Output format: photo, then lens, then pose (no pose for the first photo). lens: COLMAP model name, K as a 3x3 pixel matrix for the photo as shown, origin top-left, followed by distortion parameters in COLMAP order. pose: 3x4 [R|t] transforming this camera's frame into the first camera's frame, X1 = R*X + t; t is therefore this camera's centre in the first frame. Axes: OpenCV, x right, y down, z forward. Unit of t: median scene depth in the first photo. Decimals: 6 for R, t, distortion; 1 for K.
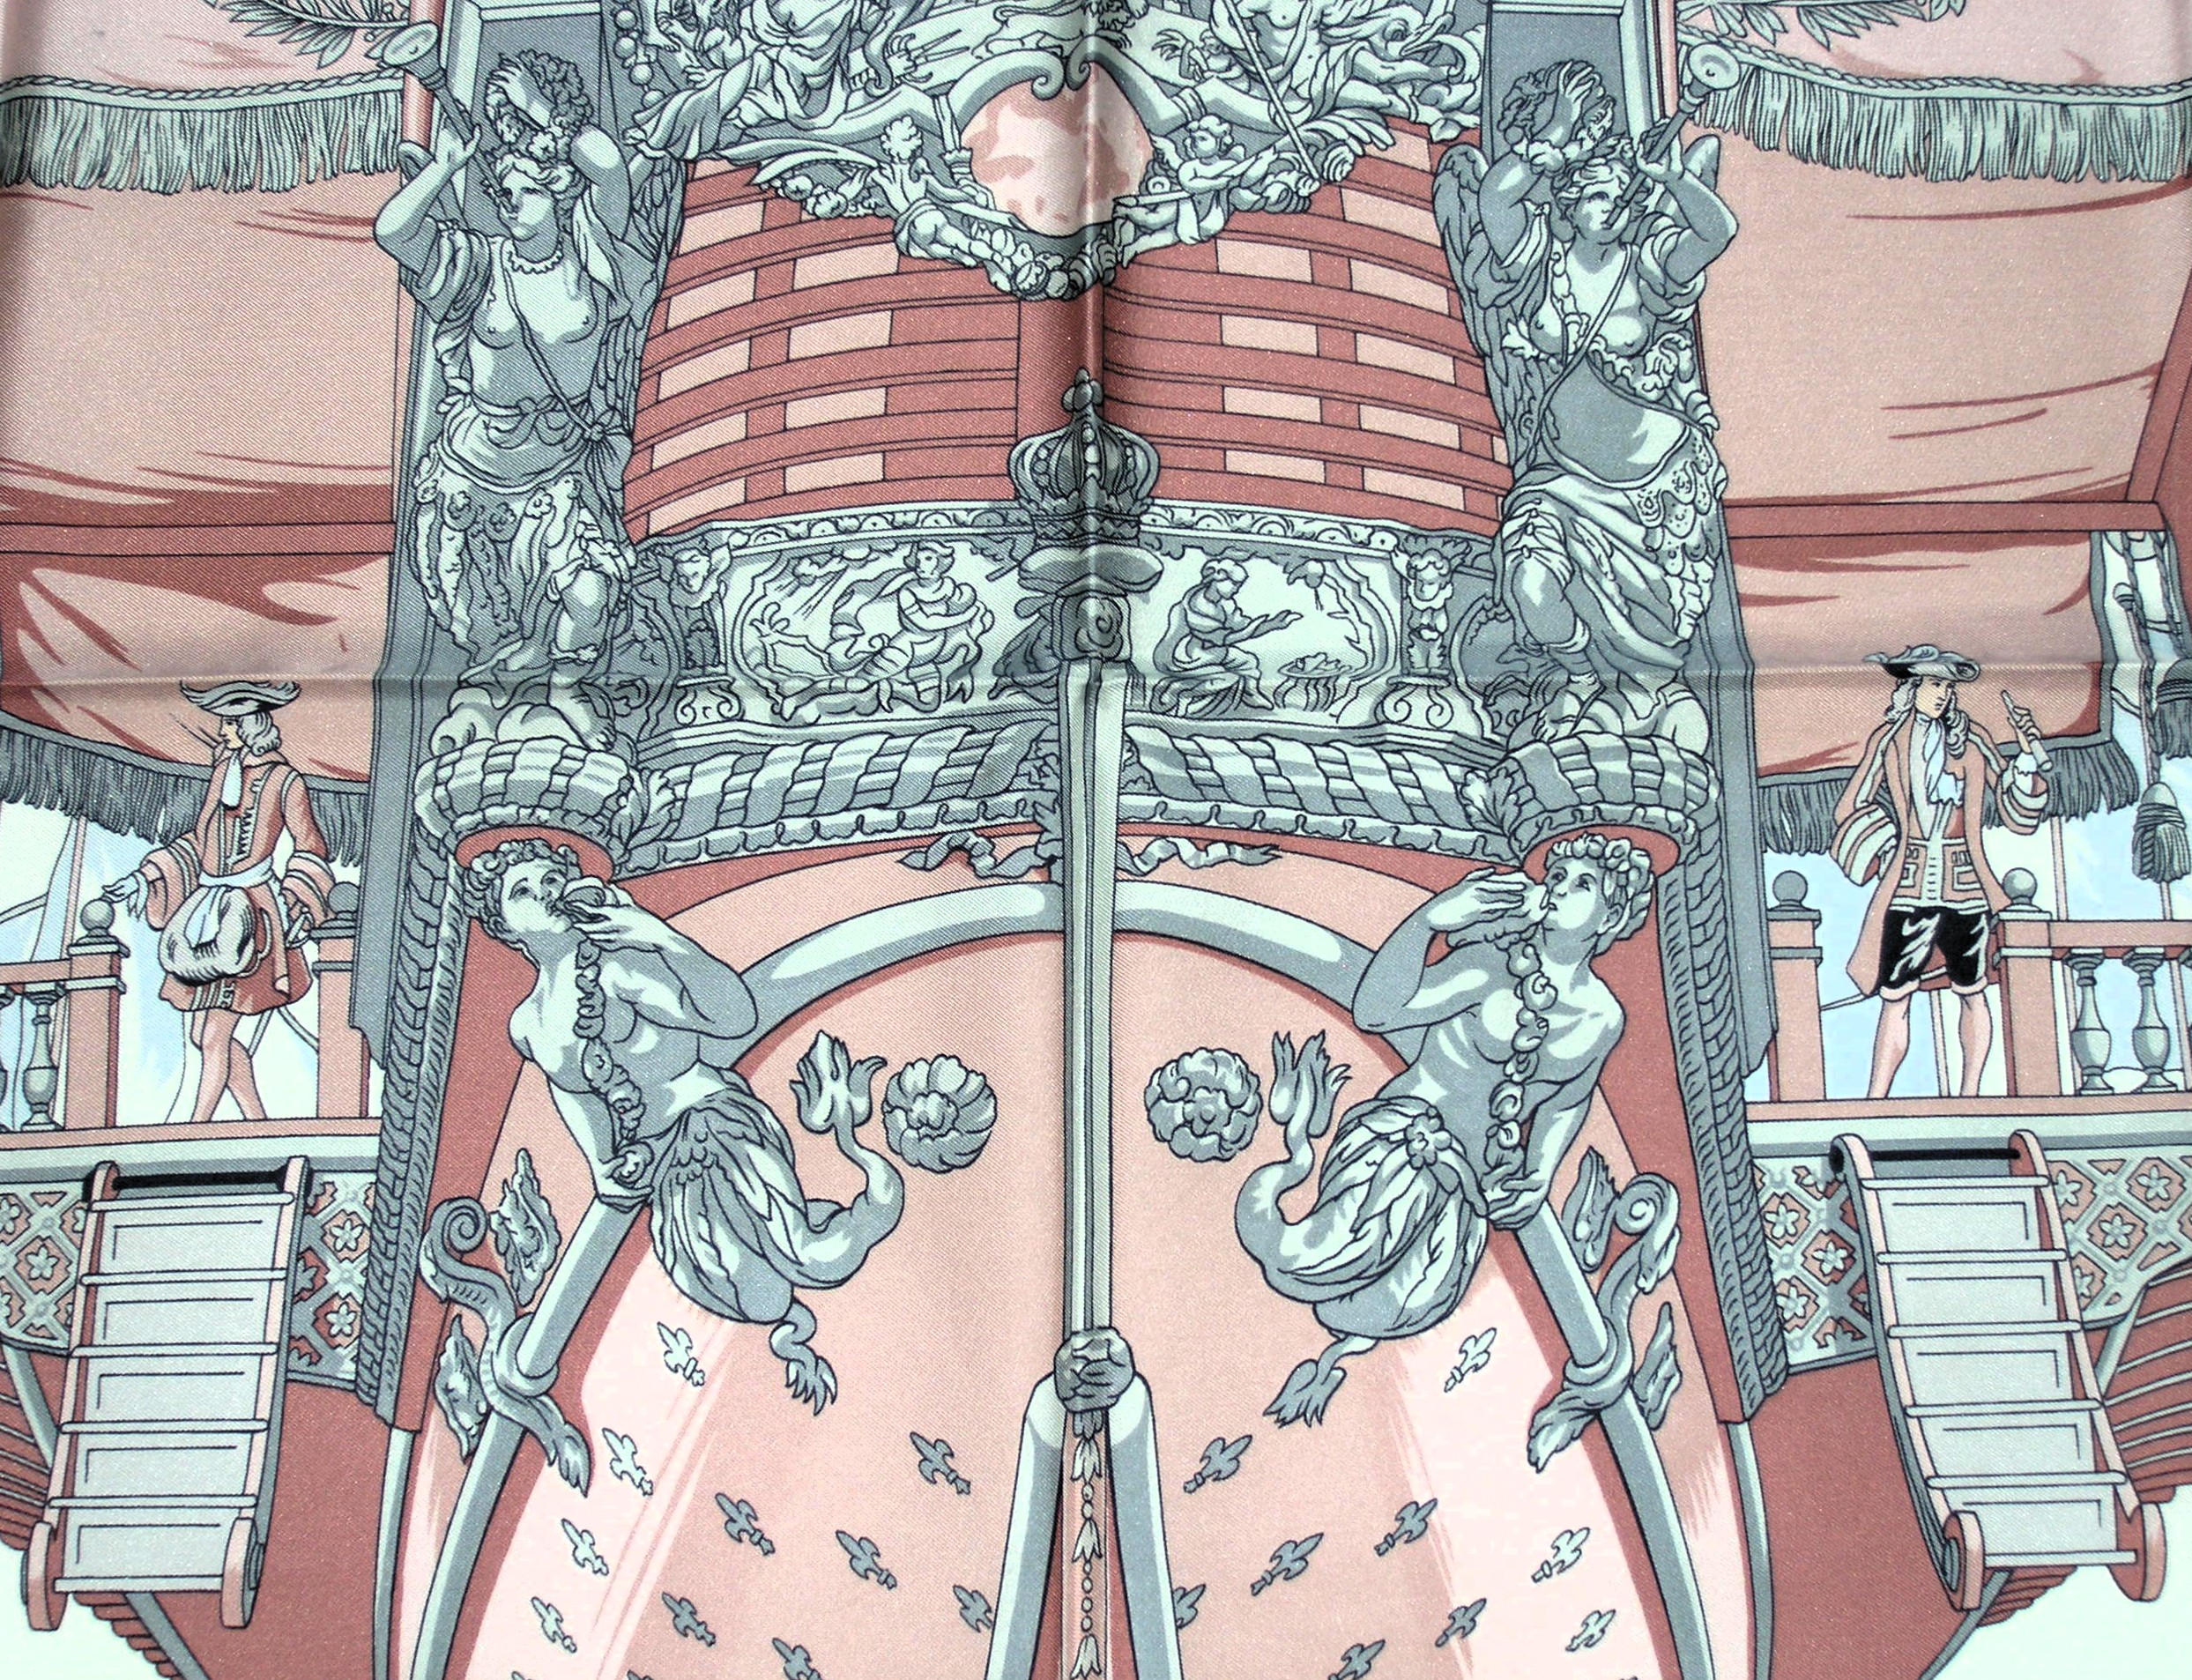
lens RADIAL K [[4169.9, 0, 1103.0], [0, 4169.9, 835.5], [0, 0, 1]] dist [-0.169098, 0.000000]
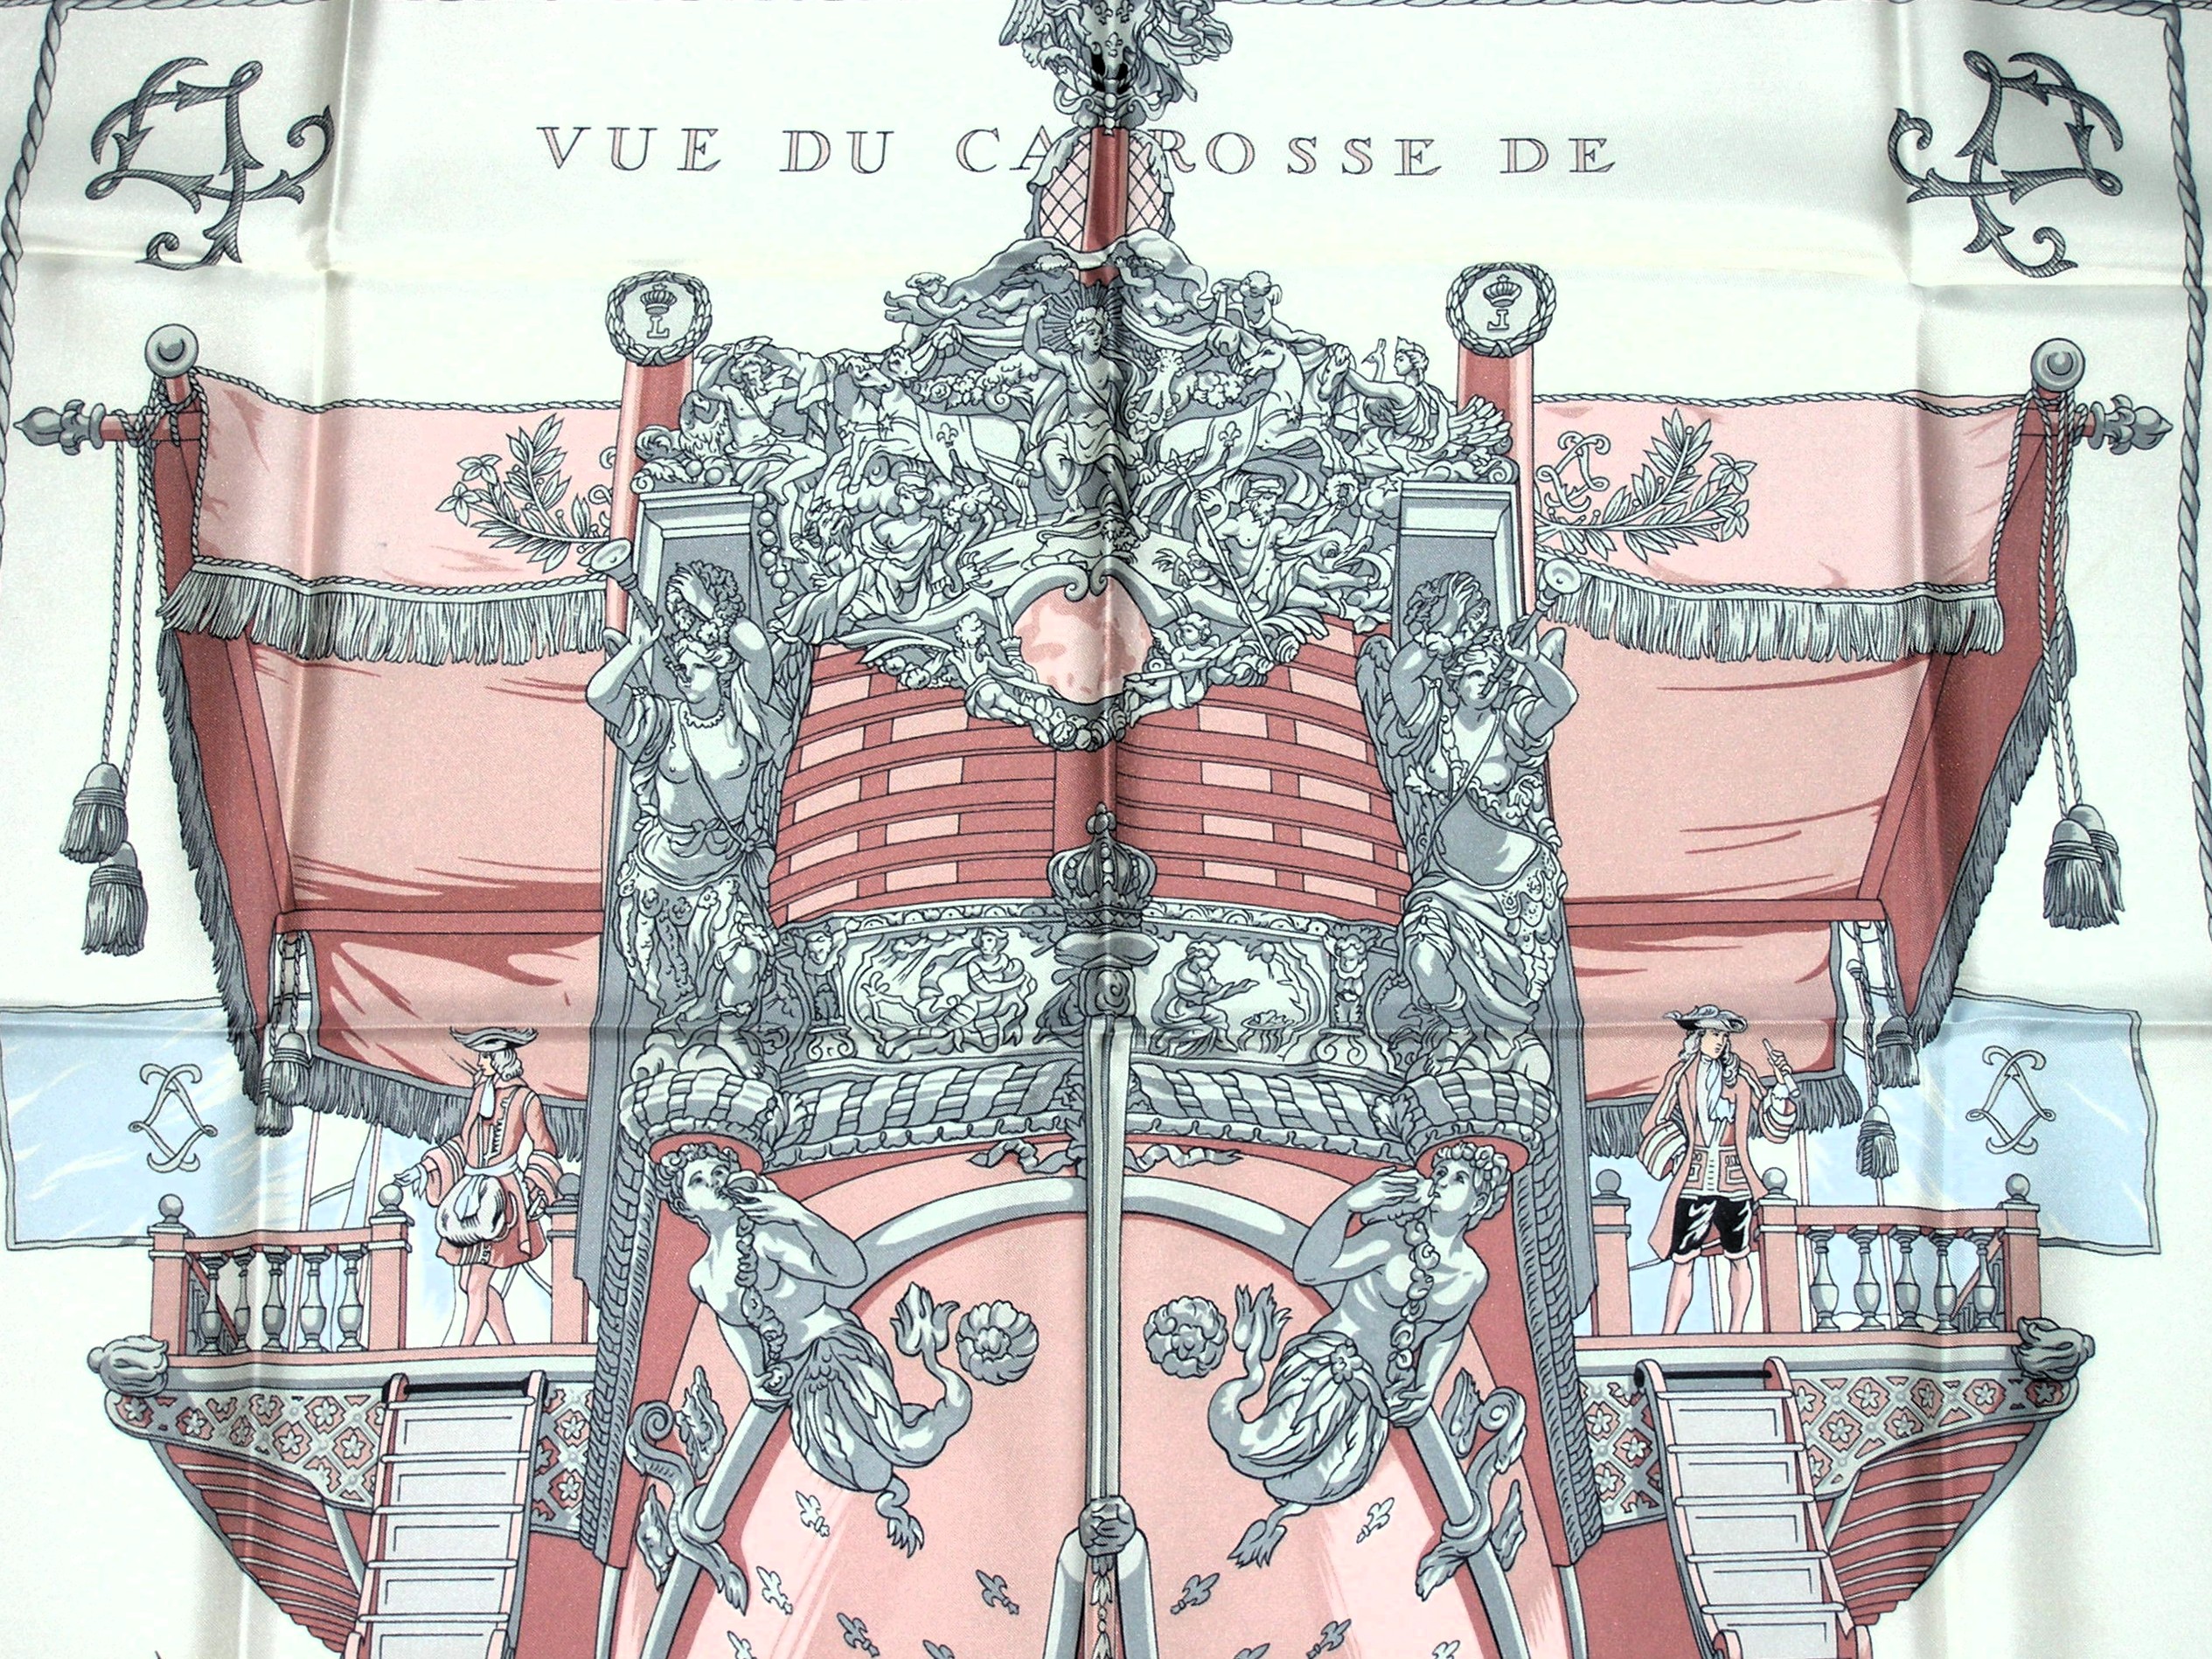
lens RADIAL K [[4231.6, 0, 1088.5], [0, 4231.6, 827.0], [0, 0, 1]] dist [-0.170720, 0.000000]
pose [[0.999989, 0.004668, -0.000856, -0.008085], [-0.004695, 0.999394, -0.034503, -0.056846], [0.000695, 0.034506, 0.999404, -0.418004]]
